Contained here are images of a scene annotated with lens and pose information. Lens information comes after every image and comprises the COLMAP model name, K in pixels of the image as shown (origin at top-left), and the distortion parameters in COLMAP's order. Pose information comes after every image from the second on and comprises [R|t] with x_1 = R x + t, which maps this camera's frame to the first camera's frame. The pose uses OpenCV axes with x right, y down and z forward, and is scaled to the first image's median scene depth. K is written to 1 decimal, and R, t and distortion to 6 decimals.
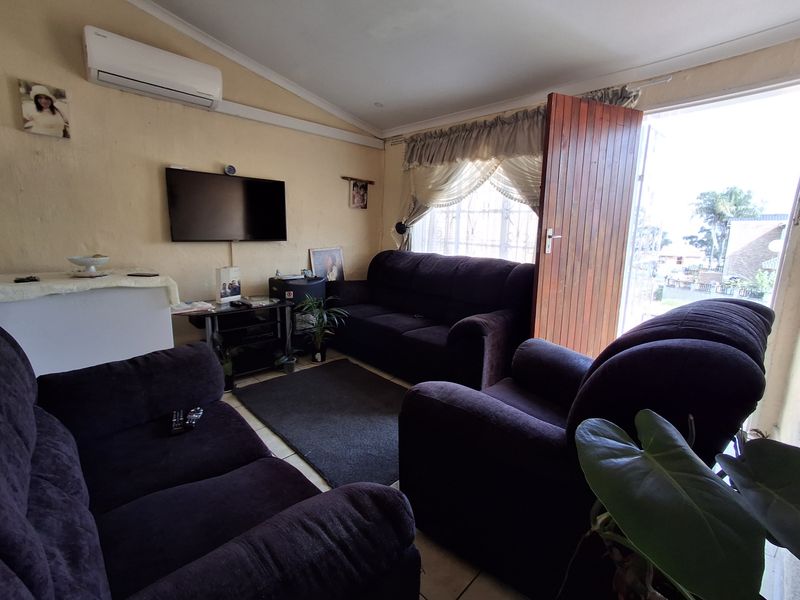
lens RADIAL K [[367.6, 0, 396.3], [0, 367.6, 297.8], [0, 0, 1]] dist [-0.009609, 0.008284]
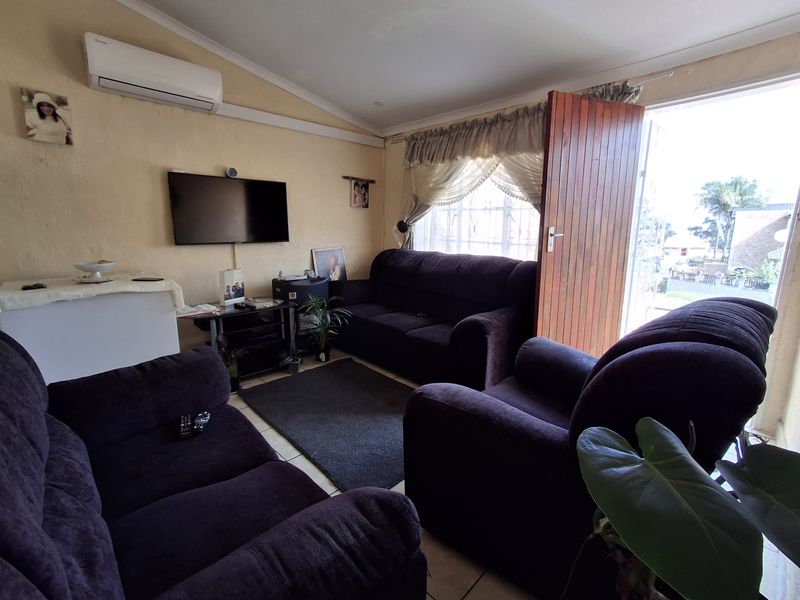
lens RADIAL K [[367.6, 0, 396.6], [0, 367.6, 297.6], [0, 0, 1]] dist [-0.009609, 0.008284]
pose [[0.999860, -0.015044, -0.007377, 0.000382], [0.015119, 0.999834, 0.010192, -0.013204], [0.007222, -0.010303, 0.999921, -0.004686]]
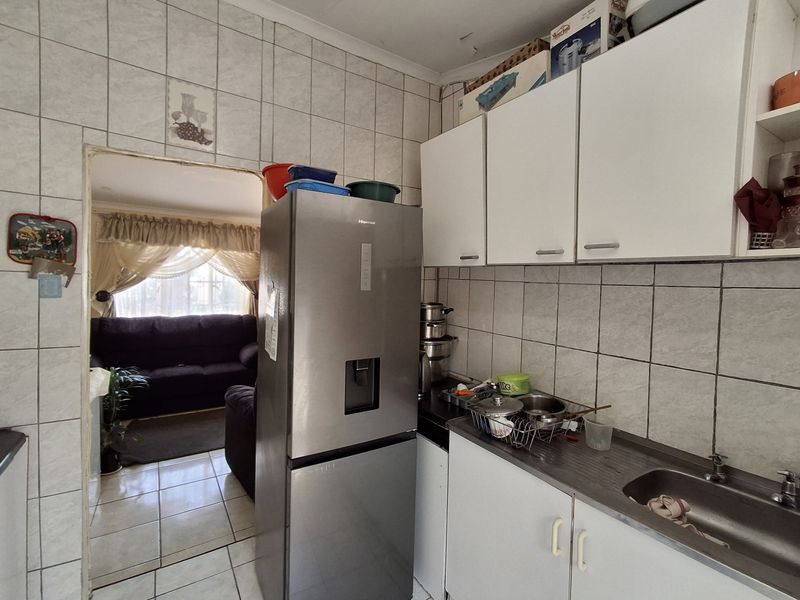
lens RADIAL K [[367.6, 0, 399.7], [0, 367.6, 305.4], [0, 0, 1]] dist [-0.009609, 0.008284]
pose [[0.164138, -0.084038, 0.982851, -1.535639], [0.167451, 0.984278, 0.056195, -0.147795], [-0.972121, 0.155355, 0.175630, 0.030021]]
